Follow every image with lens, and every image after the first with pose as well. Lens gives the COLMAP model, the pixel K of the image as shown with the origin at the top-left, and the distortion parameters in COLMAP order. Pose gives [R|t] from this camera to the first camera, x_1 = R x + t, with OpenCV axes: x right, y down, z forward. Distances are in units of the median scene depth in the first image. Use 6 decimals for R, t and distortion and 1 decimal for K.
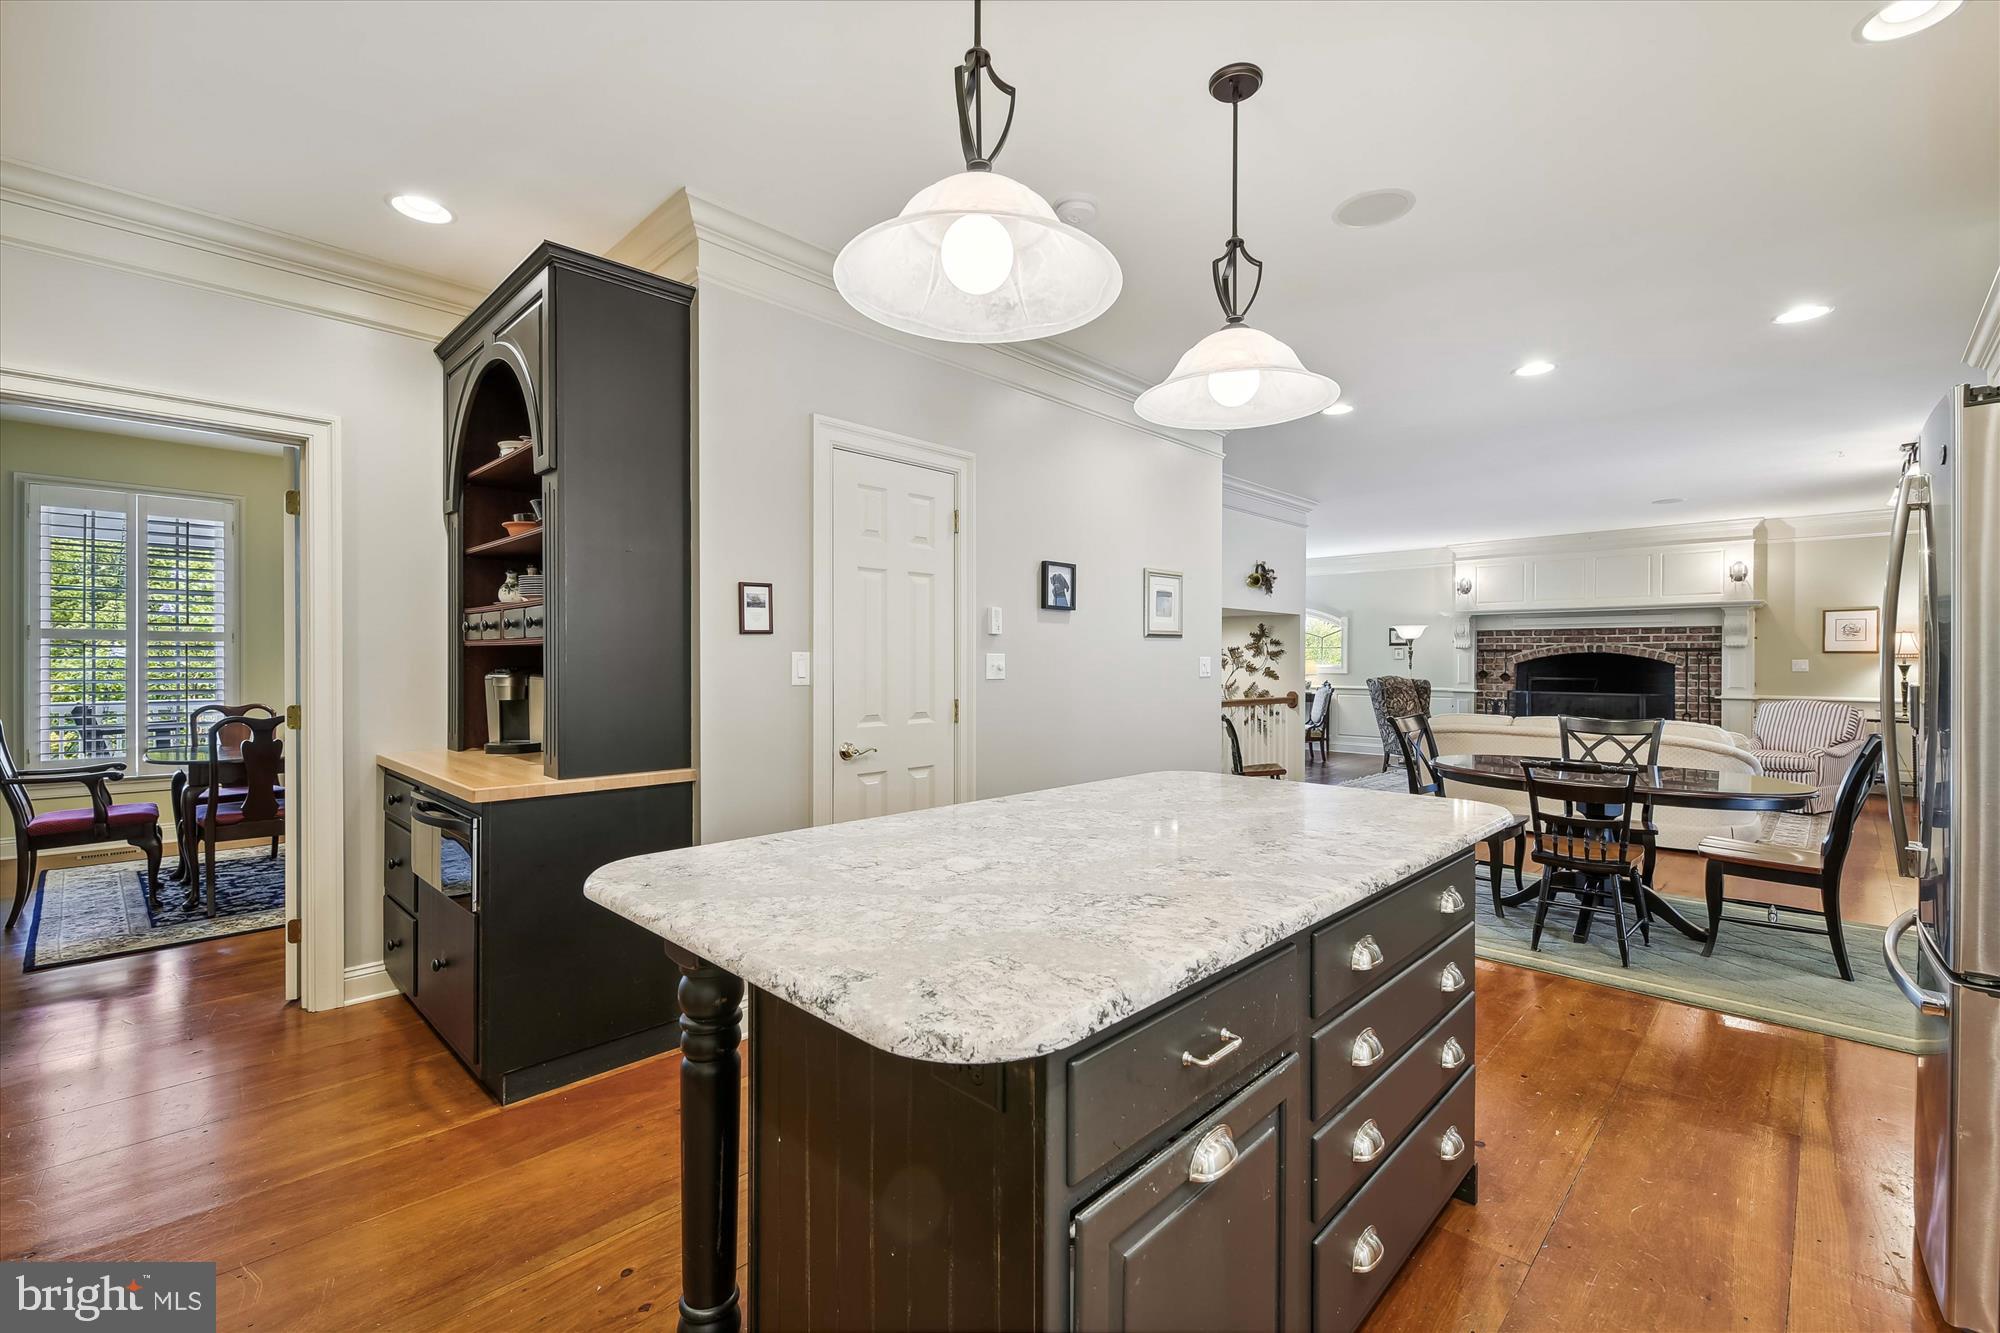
lens RADIAL K [[855.0, 0, 987.4], [0, 855.0, 666.8], [0, 0, 1]] dist [0.001577, -0.003322]
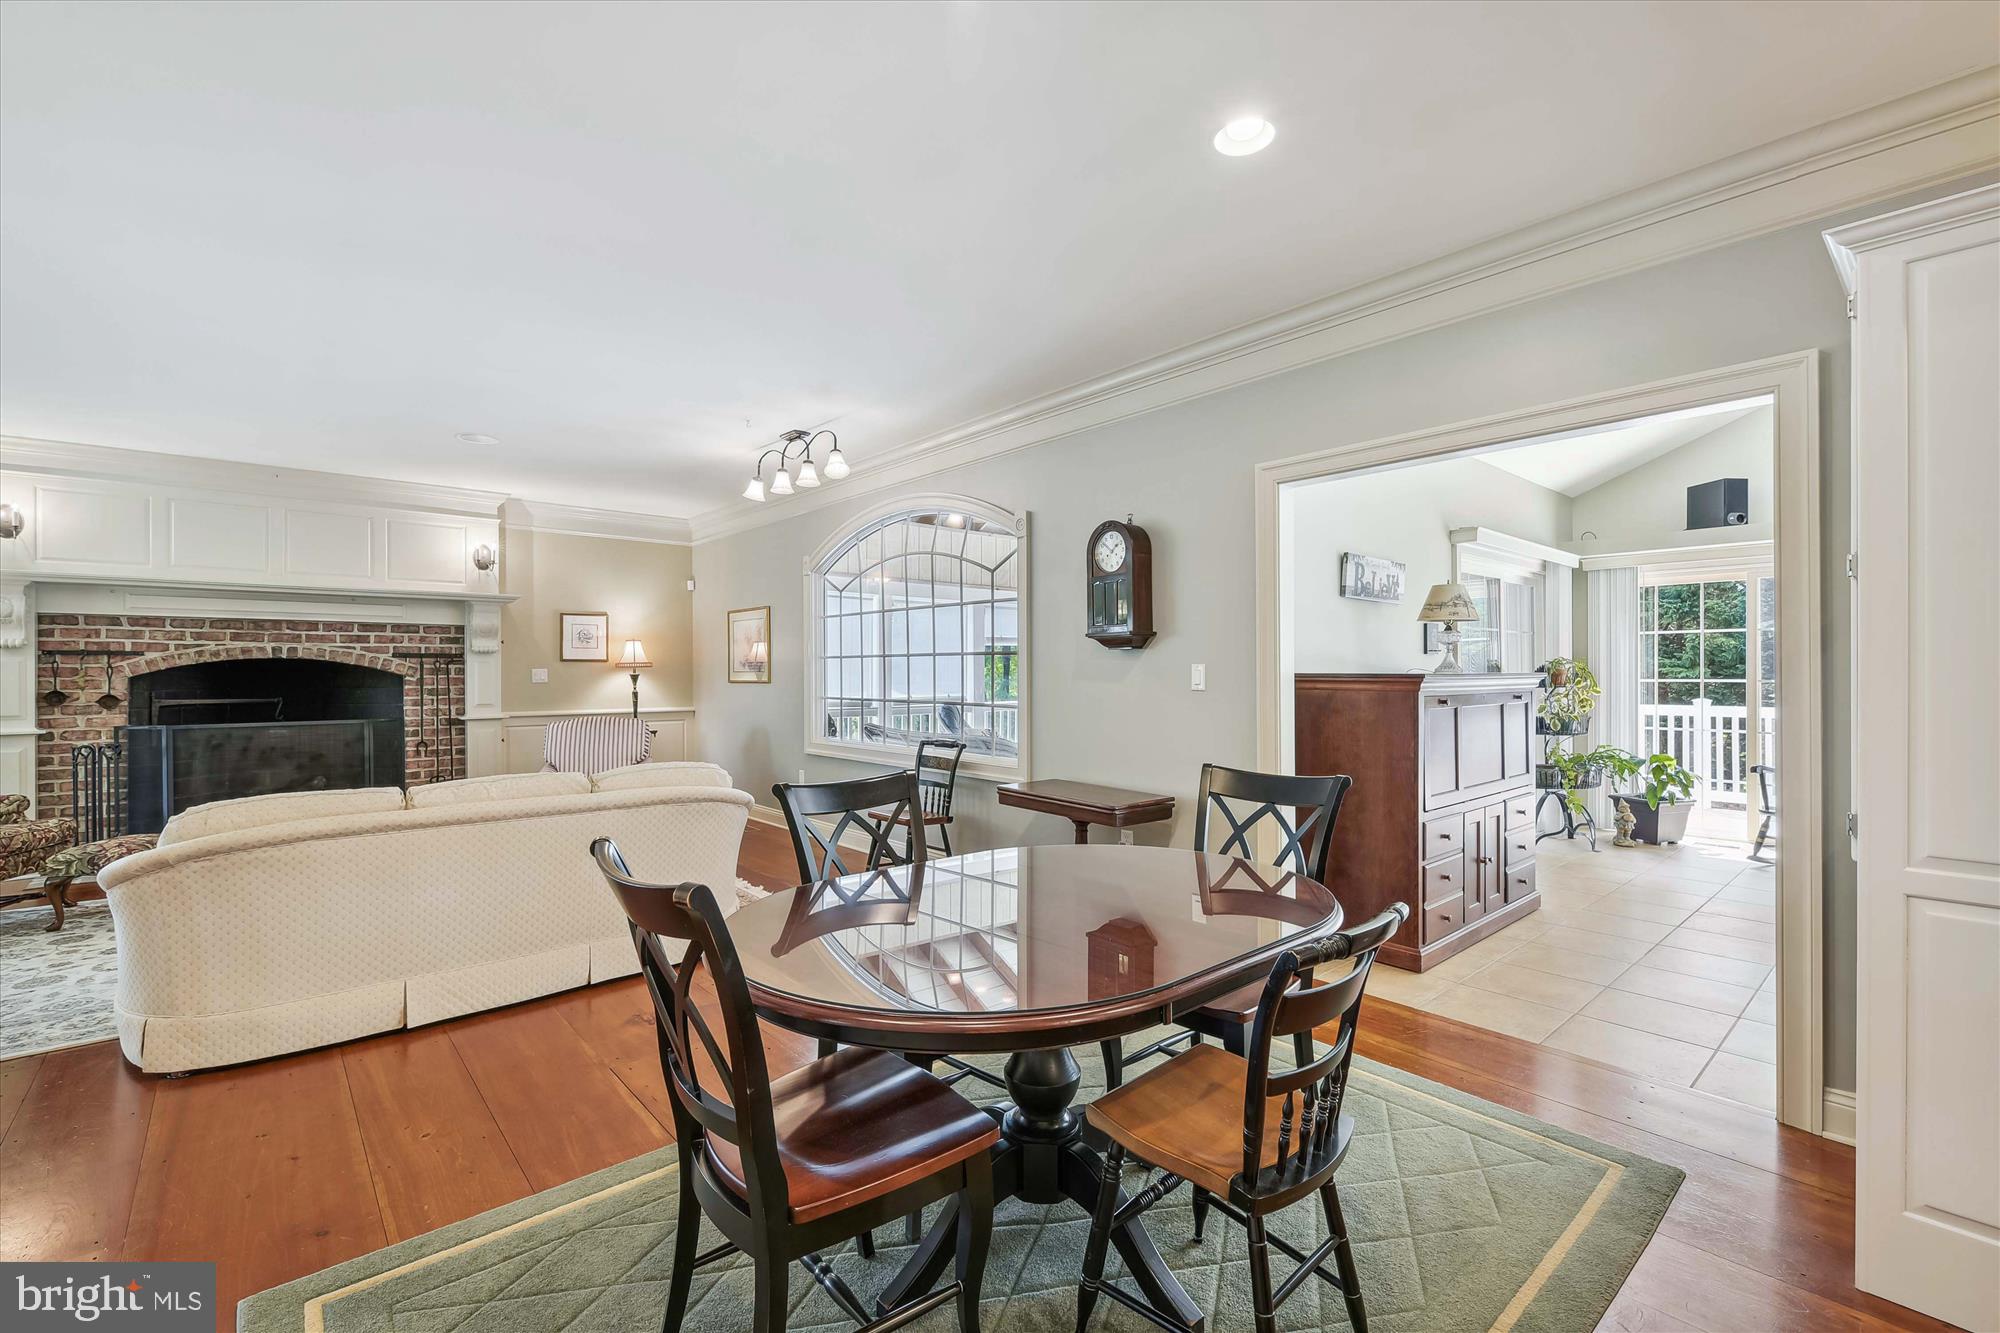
lens RADIAL K [[855.0, 0, 1000.9], [0, 855.0, 671.1], [0, 0, 1]] dist [0.001577, -0.003322]
pose [[0.057977, -0.001673, 0.998317, 0.114508], [0.012079, 0.999927, 0.000975, -0.001352], [-0.998245, 0.012003, 0.057993, 0.460855]]
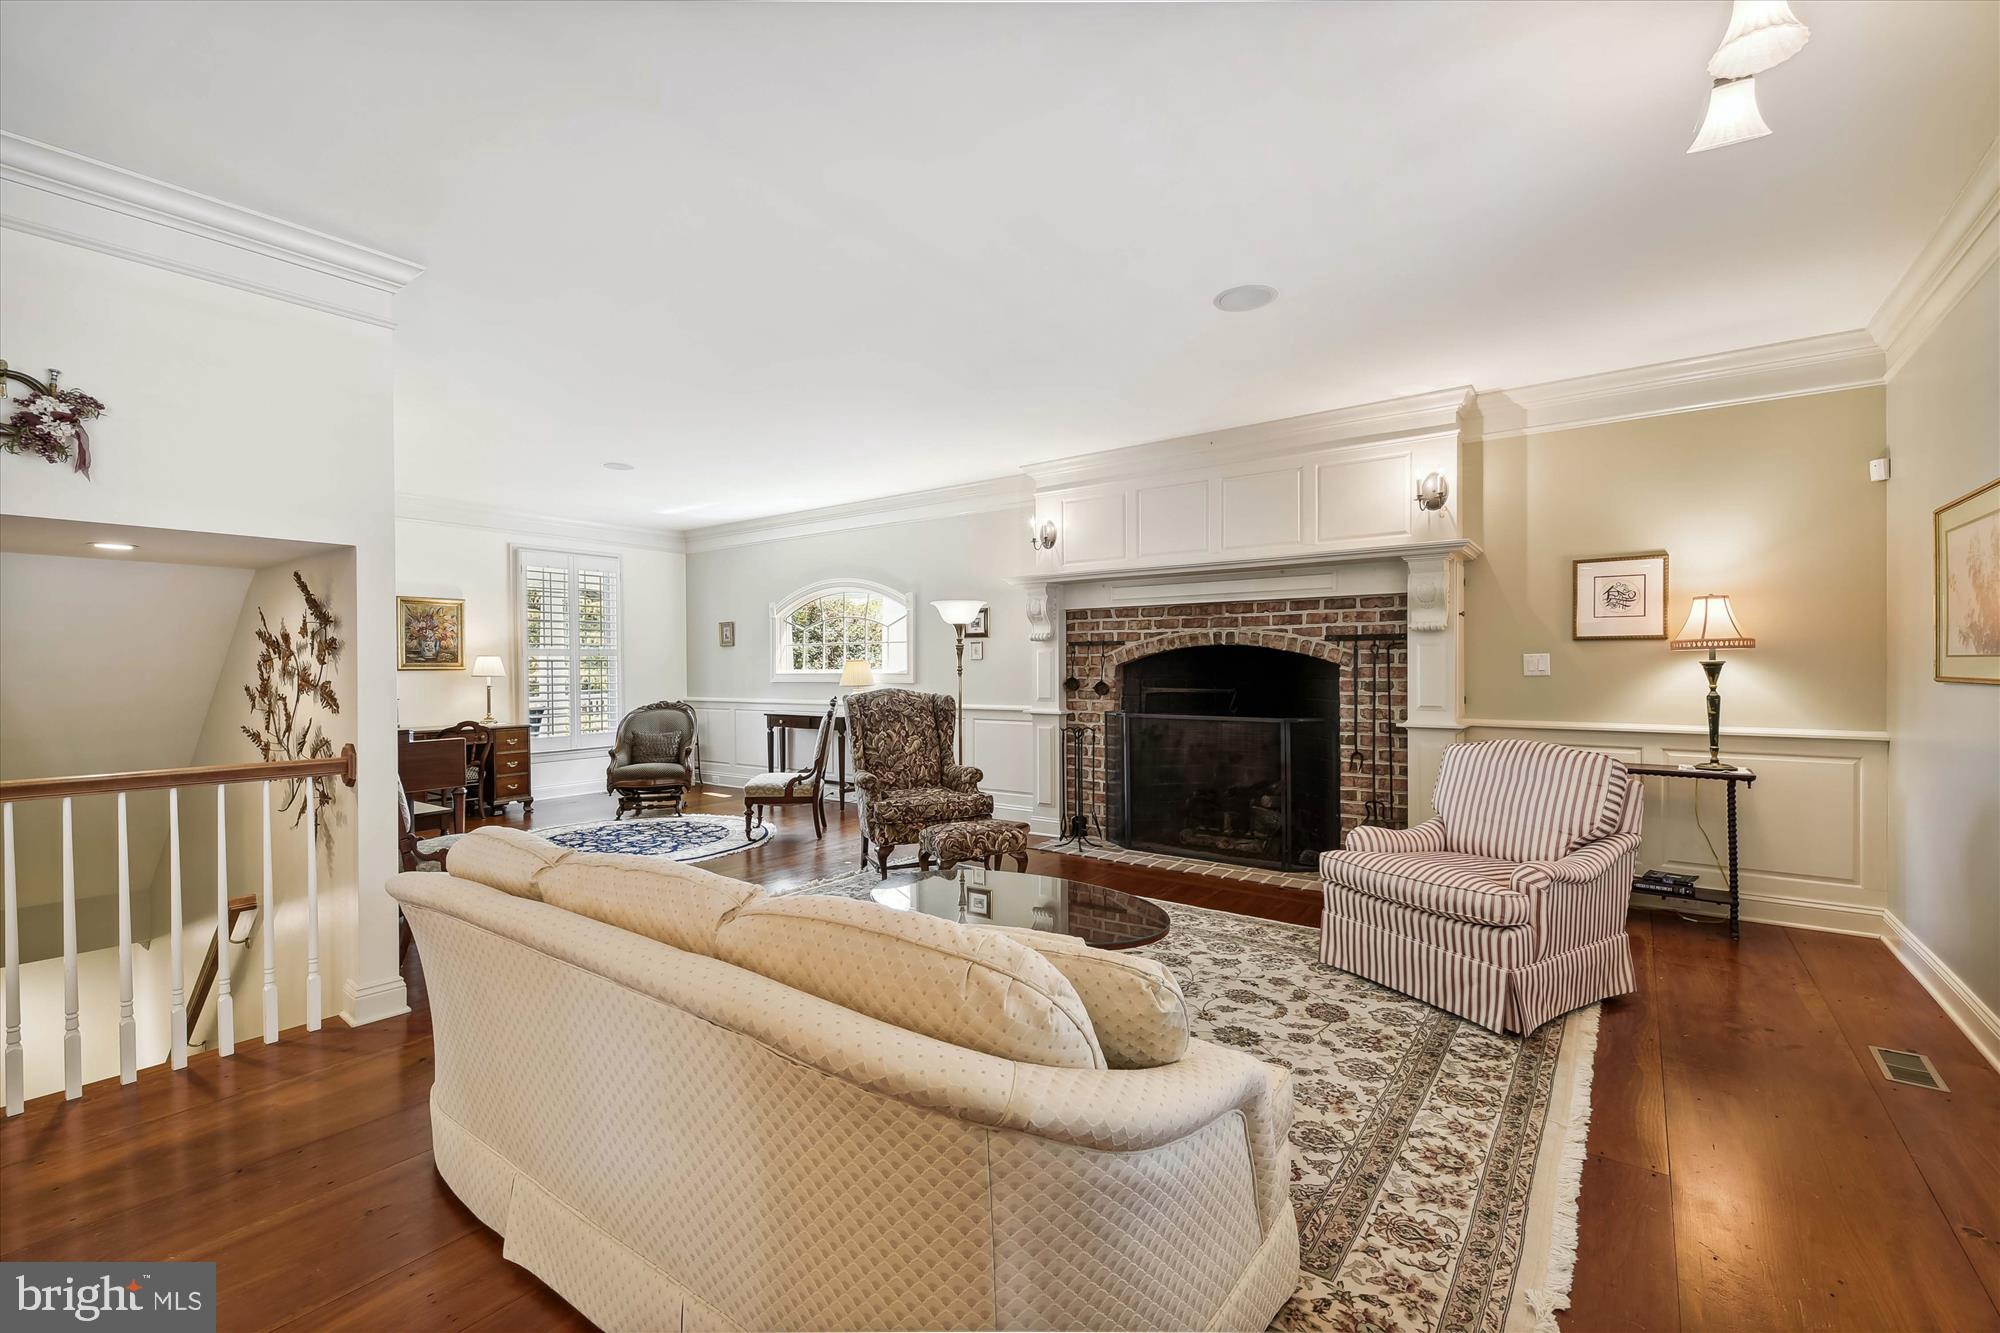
lens RADIAL K [[855.0, 0, 993.4], [0, 855.0, 674.1], [0, 0, 1]] dist [0.001577, -0.003322]
pose [[0.989681, -0.009720, 0.142957, 0.508262], [0.009374, 0.999951, 0.003090, -0.000360], [-0.142980, -0.001718, 0.989724, 0.488339]]
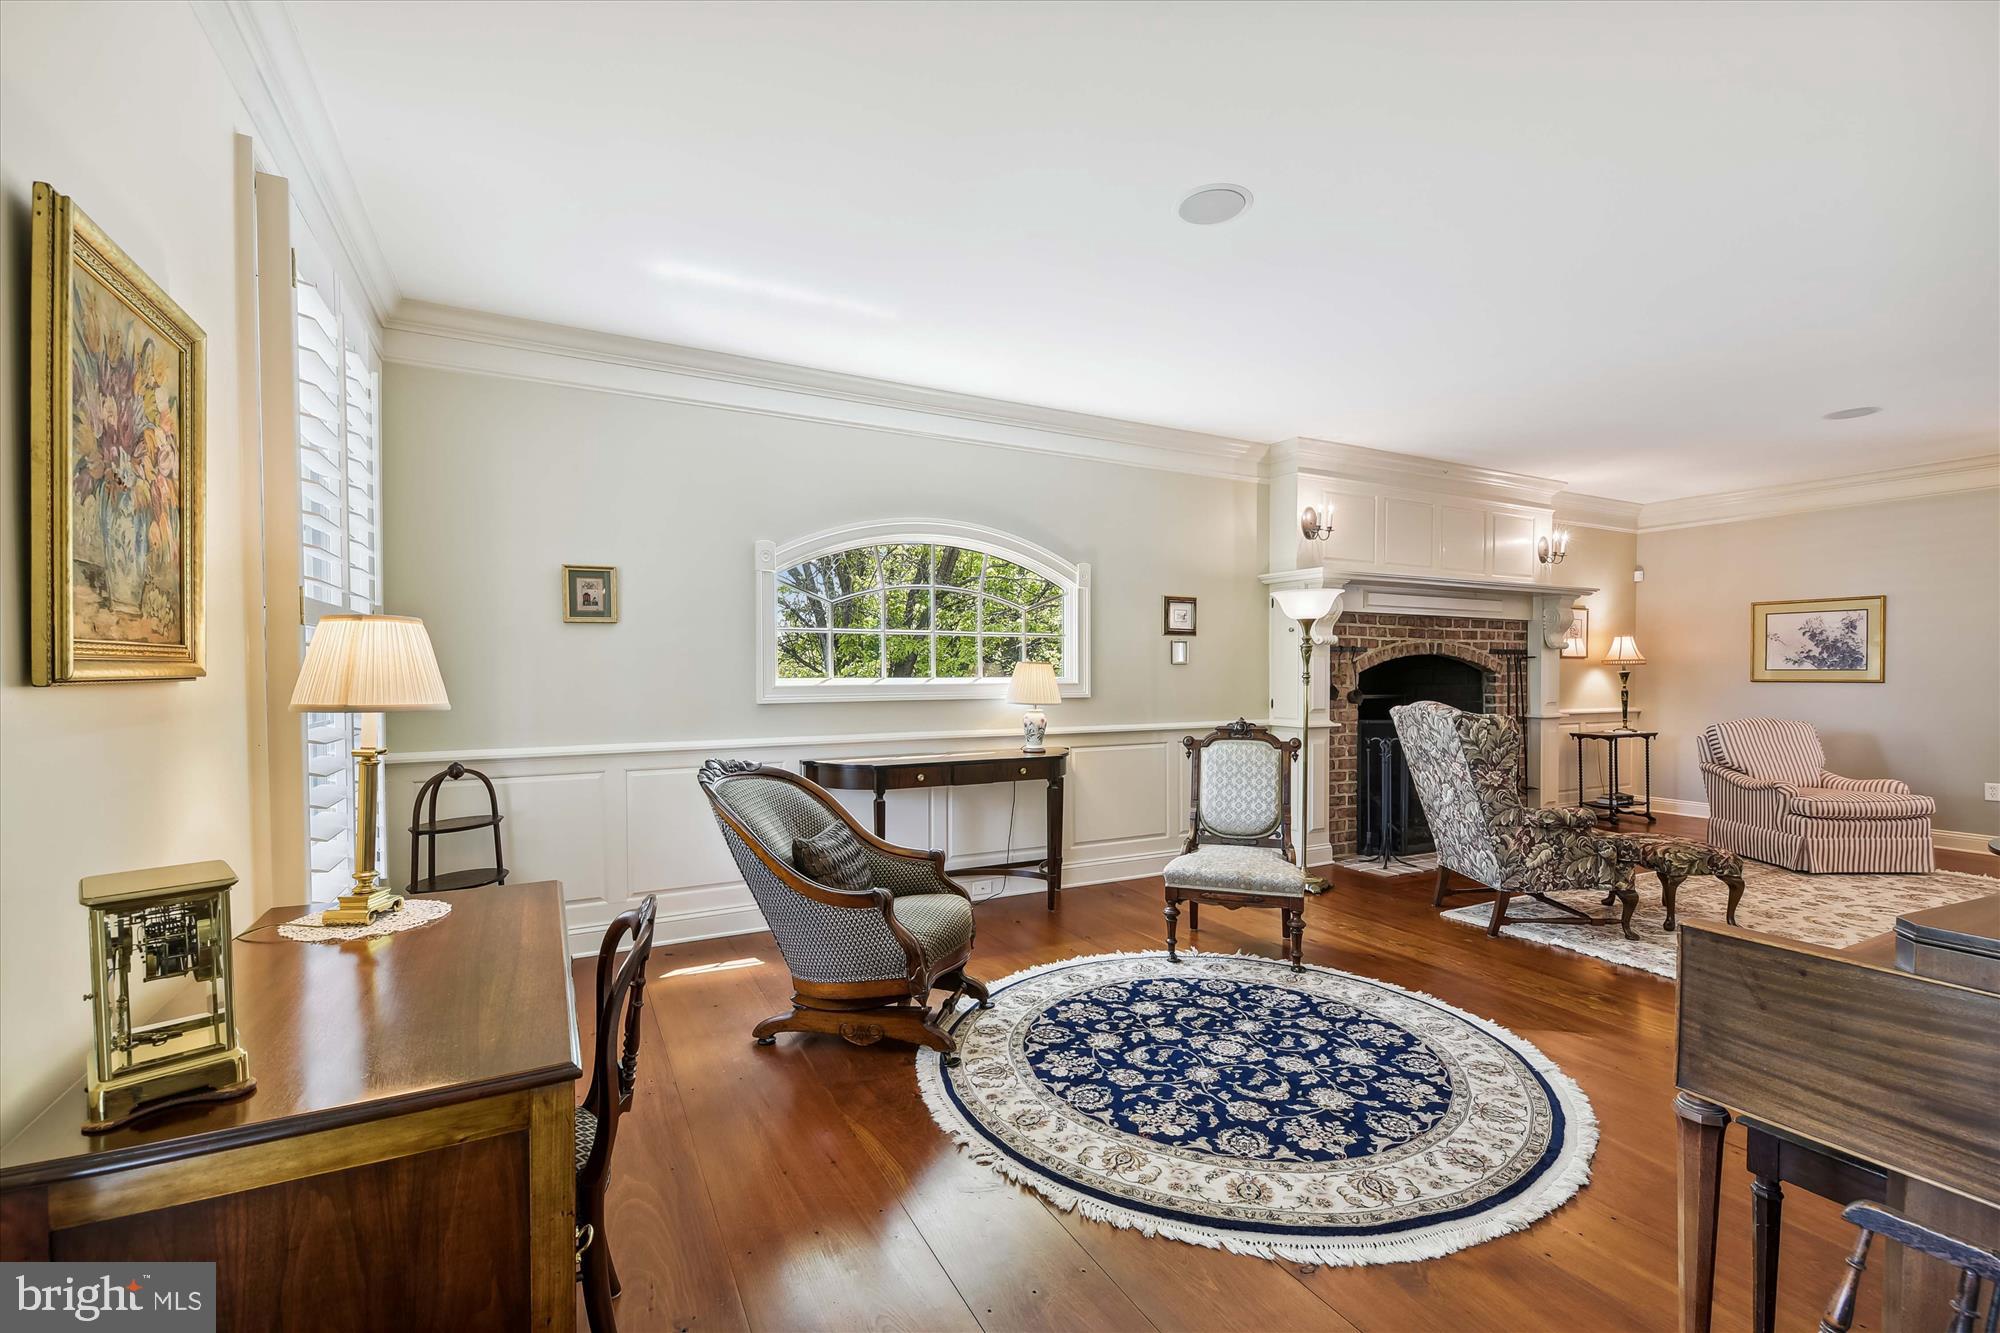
lens RADIAL K [[855.0, 0, 984.5], [0, 855.0, 667.8], [0, 0, 1]] dist [0.001577, -0.003322]
pose [[0.288261, 0.001001, 0.957551, 0.008049], [0.009511, 0.999947, -0.003908, -0.008013], [-0.957505, 0.010234, 0.288236, 1.212830]]
